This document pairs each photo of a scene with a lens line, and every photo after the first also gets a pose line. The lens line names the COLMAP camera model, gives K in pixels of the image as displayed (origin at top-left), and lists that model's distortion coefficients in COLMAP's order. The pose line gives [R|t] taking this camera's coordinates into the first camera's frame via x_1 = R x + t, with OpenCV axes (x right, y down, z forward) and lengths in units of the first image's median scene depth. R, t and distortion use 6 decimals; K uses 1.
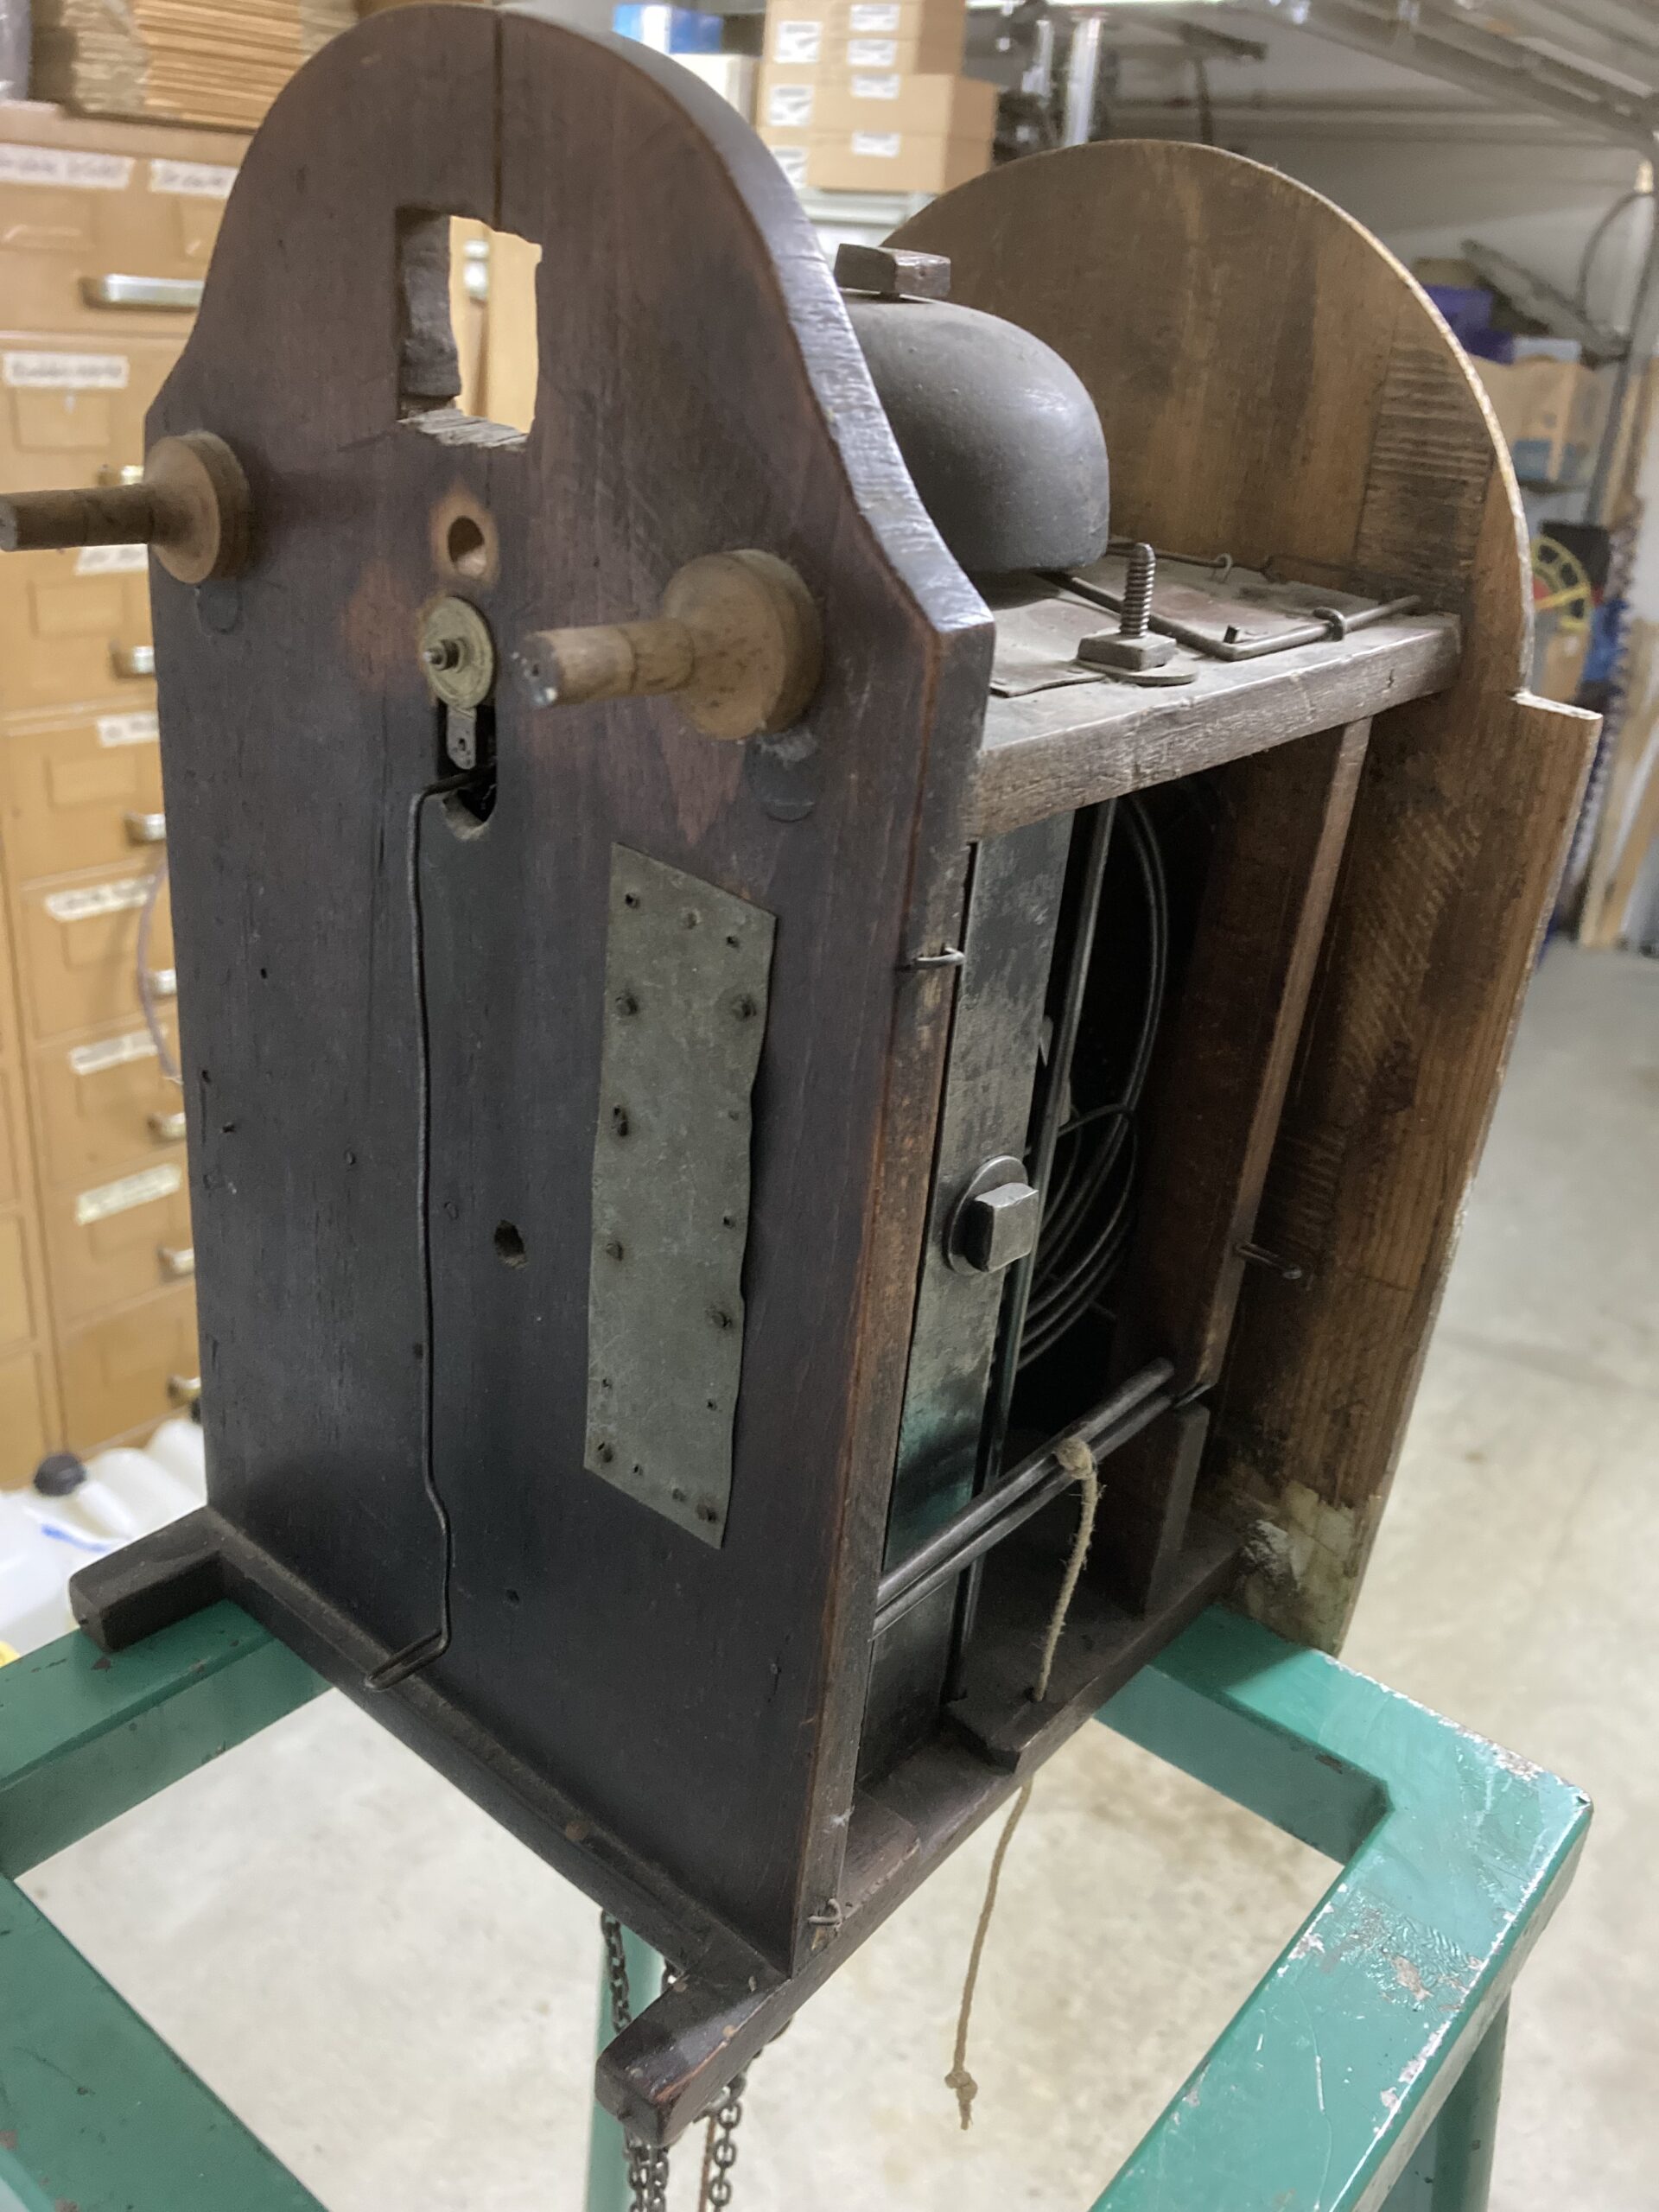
lens RADIAL K [[1873.4, 0, 817.6], [0, 1873.4, 1116.3], [0, 0, 1]] dist [0.001000, -0.021299]
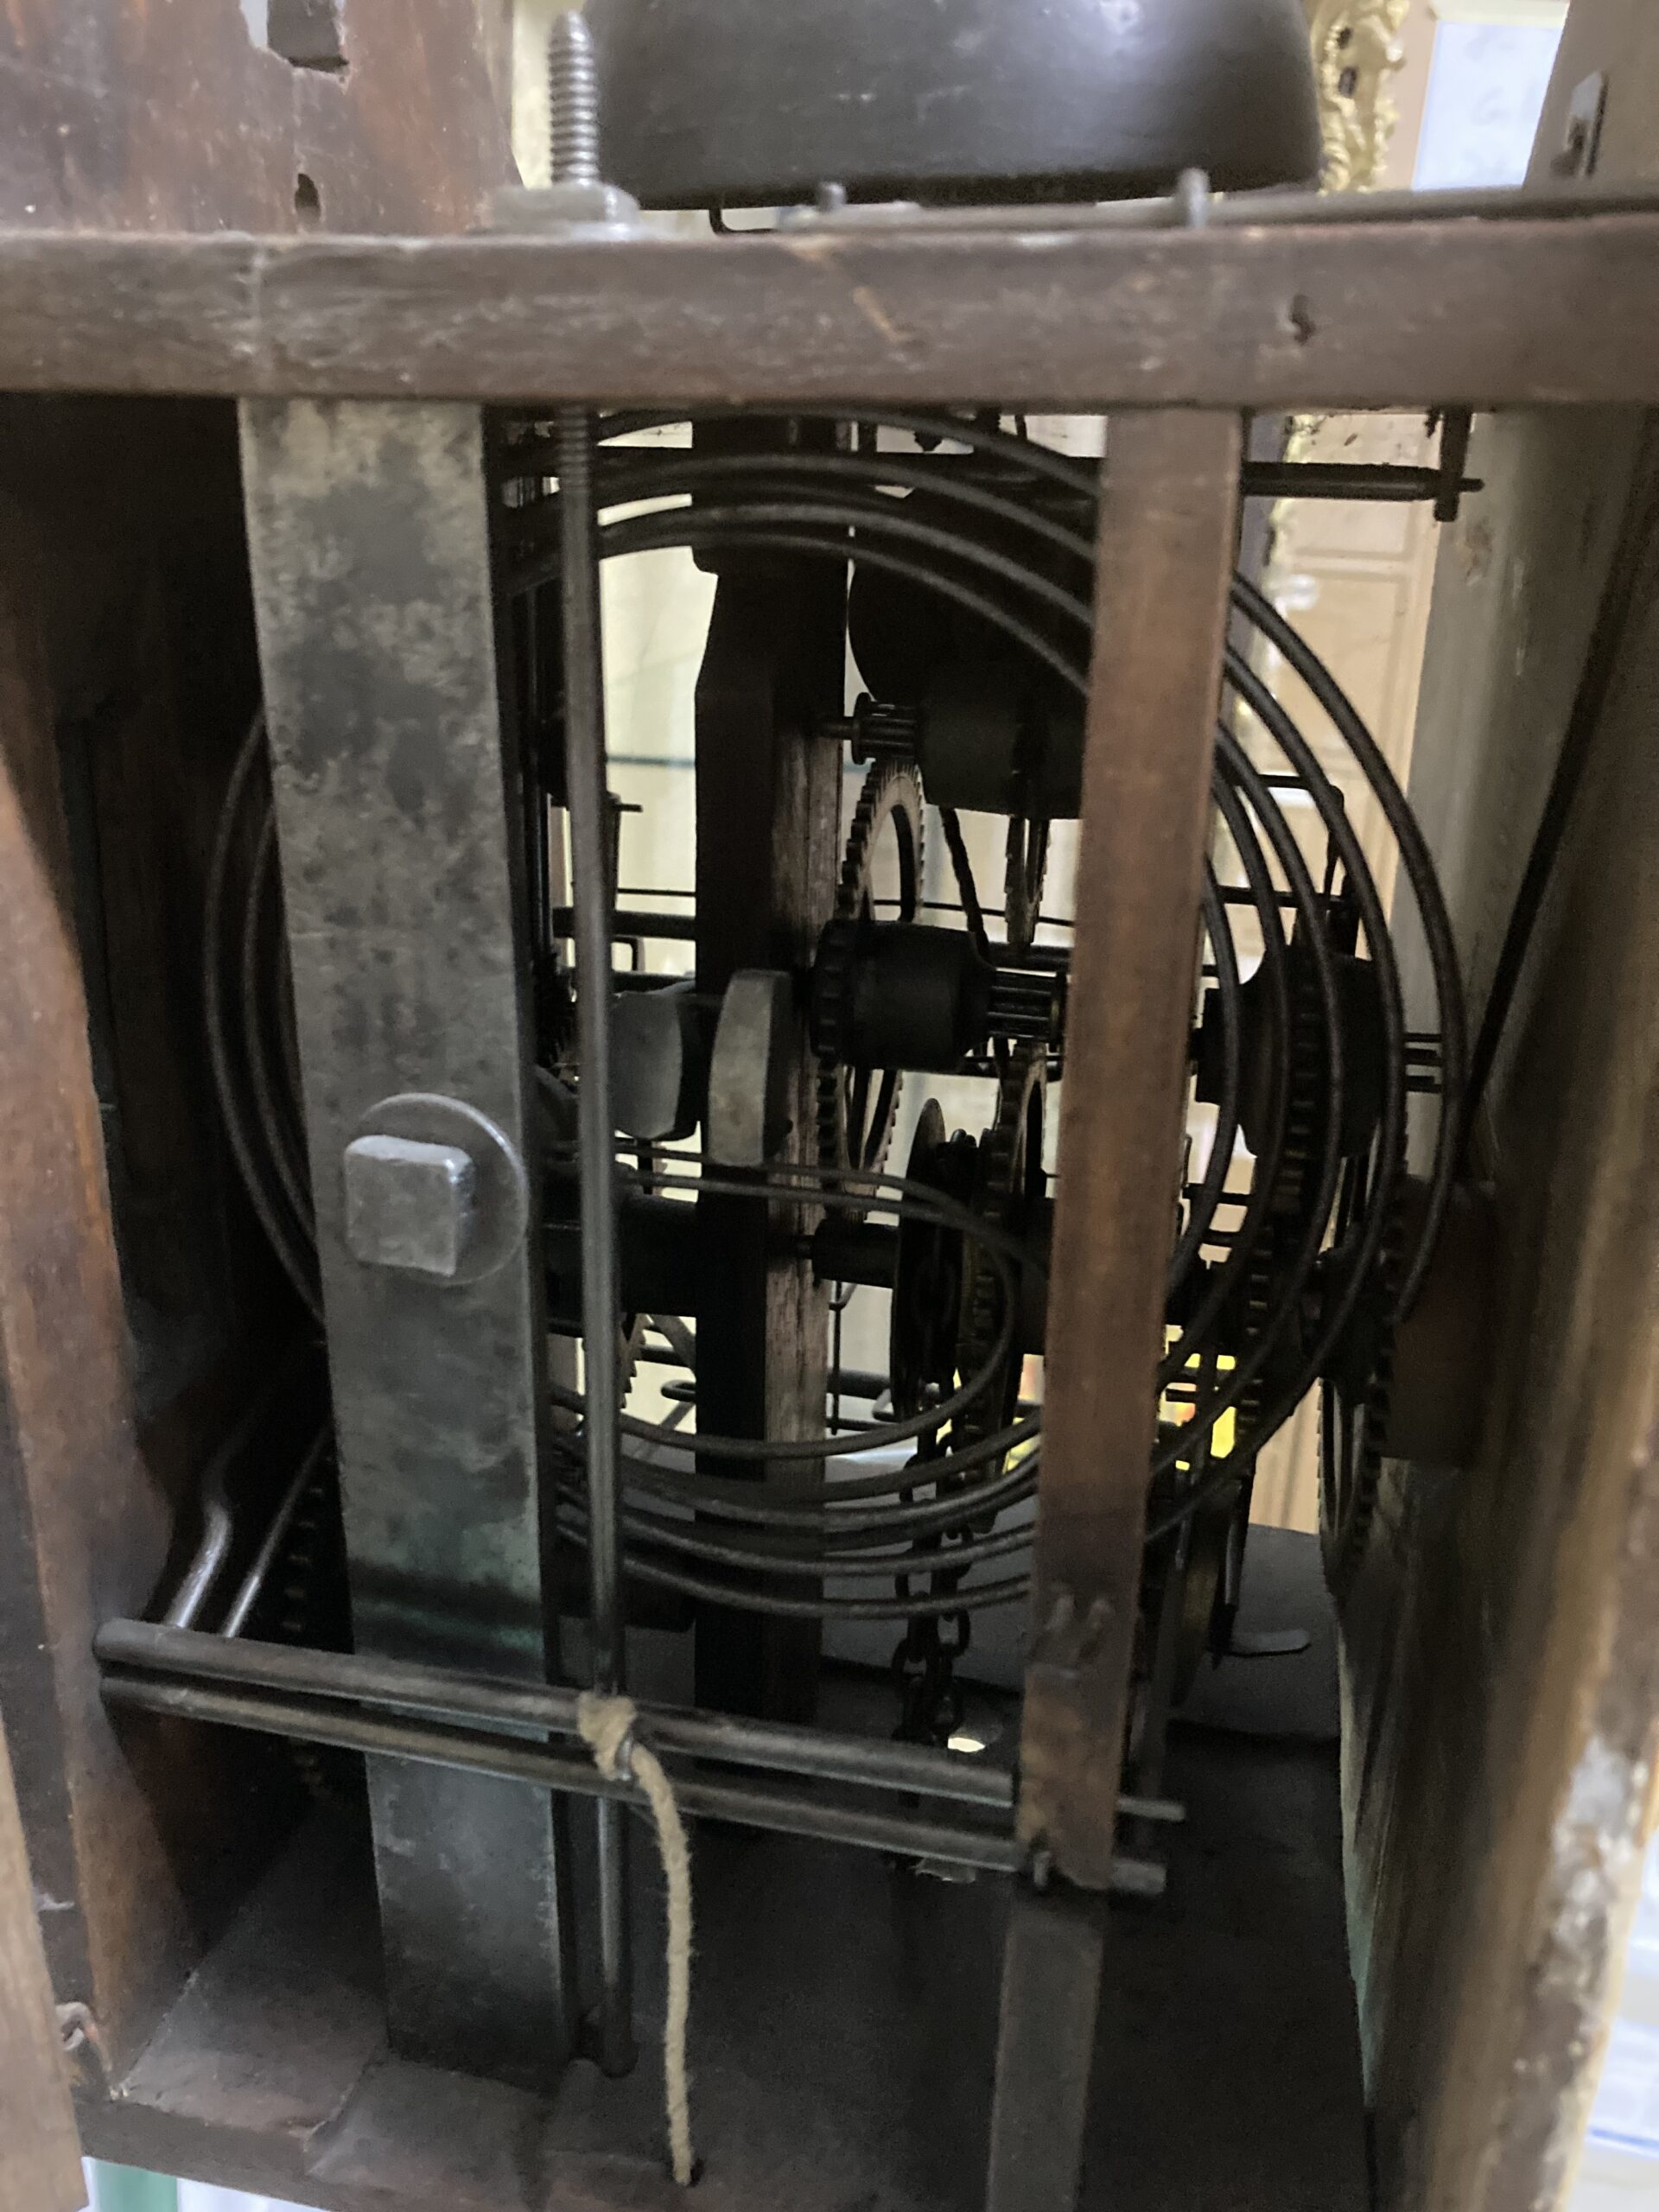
lens RADIAL K [[1873.4, 0, 834.7], [0, 1873.4, 1101.7], [0, 0, 1]] dist [0.001000, -0.021299]
pose [[0.460308, 0.246314, -0.852905, 0.725136], [-0.377496, 0.923861, 0.063074, -0.068201], [0.803501, 0.292935, 0.518243, 0.834122]]
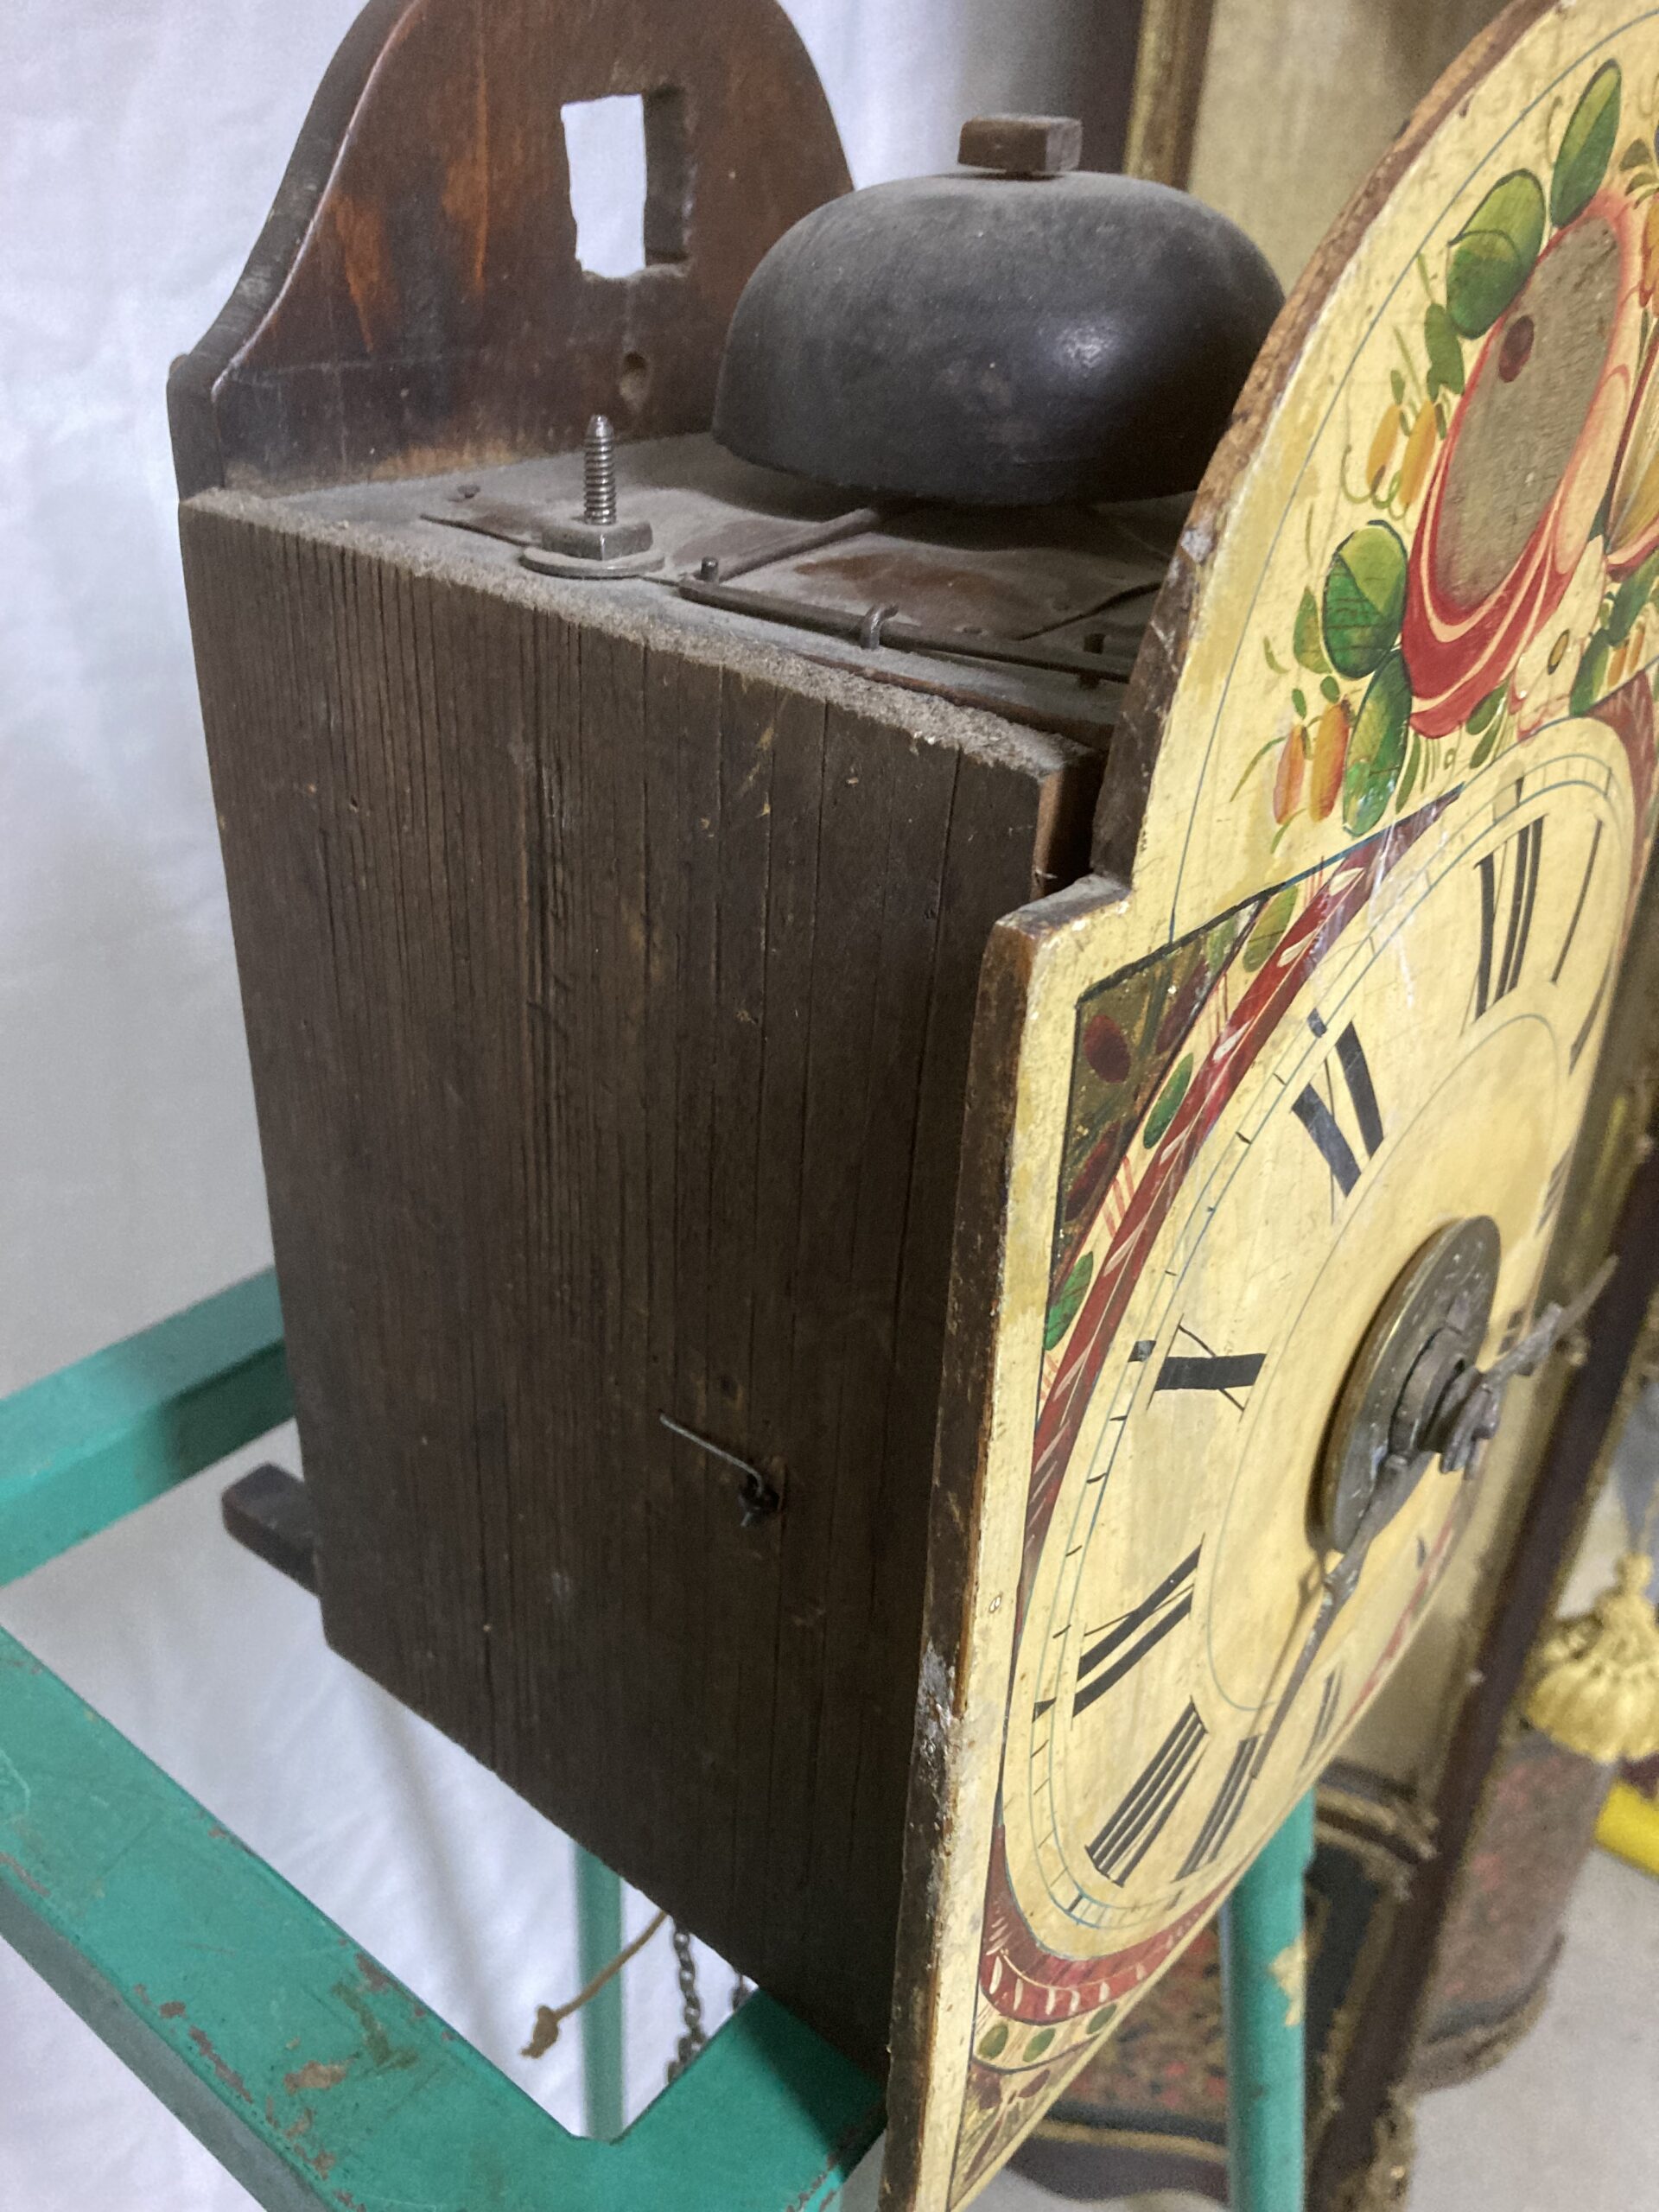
lens RADIAL K [[1873.4, 0, 847.3], [0, 1873.4, 1093.9], [0, 0, 1]] dist [0.001000, -0.021299]
pose [[0.033703, 0.422380, -0.905792, 1.042155], [-0.466052, 0.808377, 0.359614, -0.399762], [0.884115, 0.410026, 0.224096, 0.992765]]
